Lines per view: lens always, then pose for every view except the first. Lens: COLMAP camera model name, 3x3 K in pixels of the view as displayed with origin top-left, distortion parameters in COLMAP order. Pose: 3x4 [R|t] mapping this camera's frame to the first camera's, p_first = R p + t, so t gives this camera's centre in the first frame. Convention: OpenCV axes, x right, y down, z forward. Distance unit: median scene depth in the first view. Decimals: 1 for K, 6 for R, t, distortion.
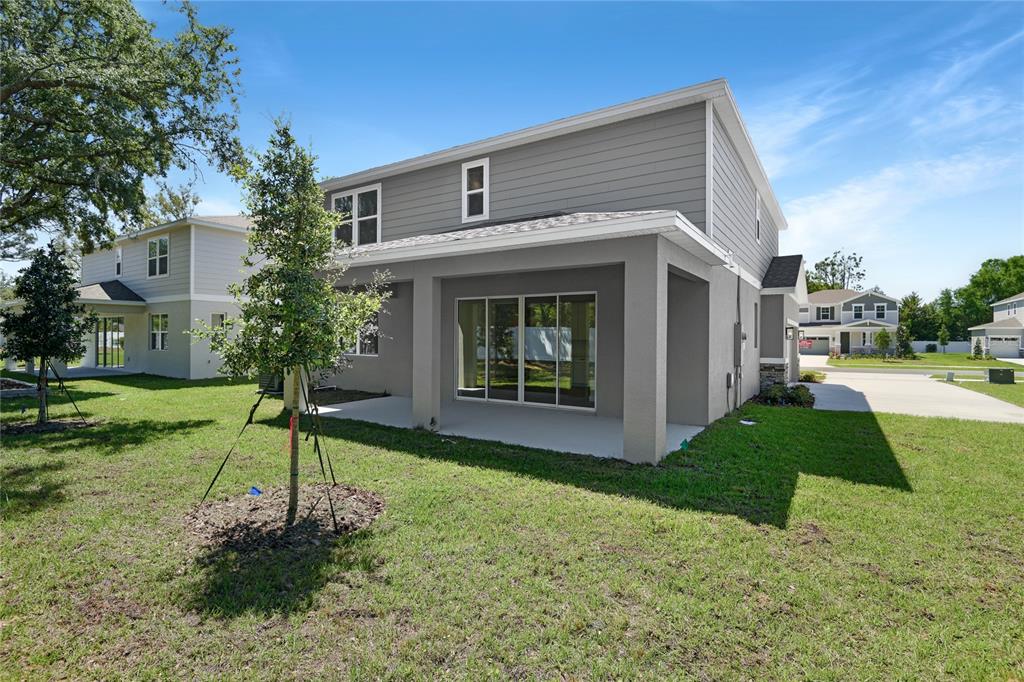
lens RADIAL K [[498.0, 0, 512.8], [0, 498.0, 338.3], [0, 0, 1]] dist [-0.005612, -0.000223]
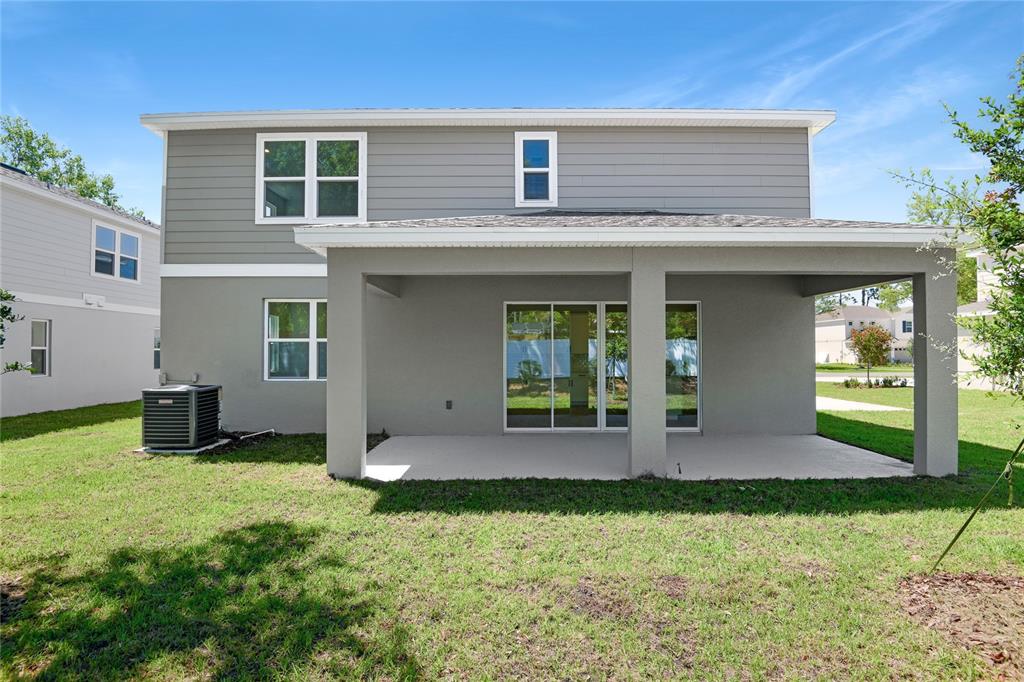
lens RADIAL K [[498.0, 0, 512.5], [0, 498.0, 342.5], [0, 0, 1]] dist [-0.005612, -0.000223]
pose [[0.837296, -0.000418, 0.546750, -0.491557], [0.011113, 0.999806, -0.016253, -0.003948], [-0.546638, 0.019684, 0.837138, 0.319794]]
